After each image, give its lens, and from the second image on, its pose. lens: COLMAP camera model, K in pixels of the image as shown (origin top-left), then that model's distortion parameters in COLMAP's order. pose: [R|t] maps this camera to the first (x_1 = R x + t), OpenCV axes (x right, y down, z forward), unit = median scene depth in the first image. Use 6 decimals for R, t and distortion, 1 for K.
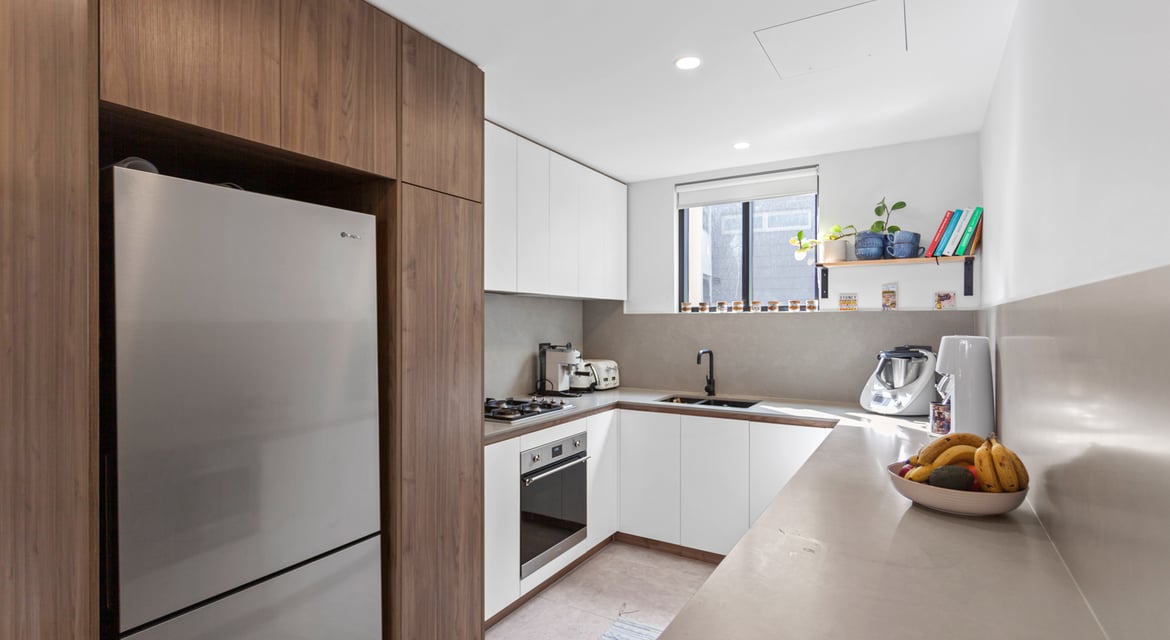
lens RADIAL K [[563.9, 0, 583.0], [0, 563.9, 330.2], [0, 0, 1]] dist [-0.002171, 0.000110]
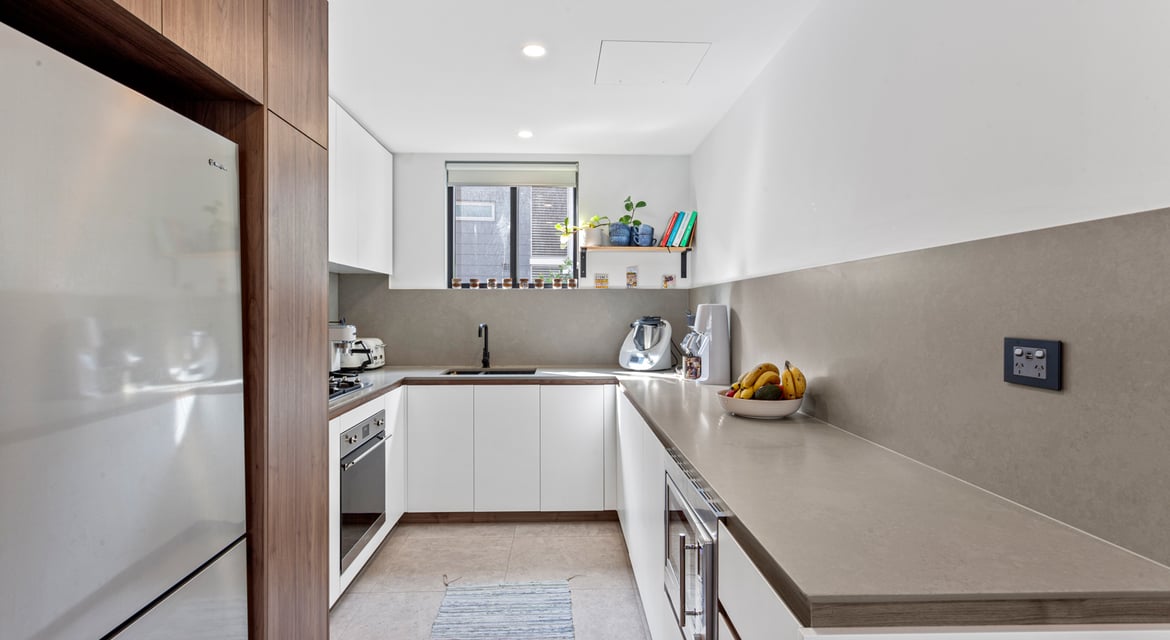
lens RADIAL K [[563.6, 0, 585.0], [0, 563.6, 320.0], [0, 0, 1]] dist [-0.001234, 0.000175]
pose [[0.831063, -0.009315, 0.556101, -0.236381], [0.008567, 0.999956, 0.003948, 0.029120], [-0.556113, 0.001483, 0.831105, 0.029755]]
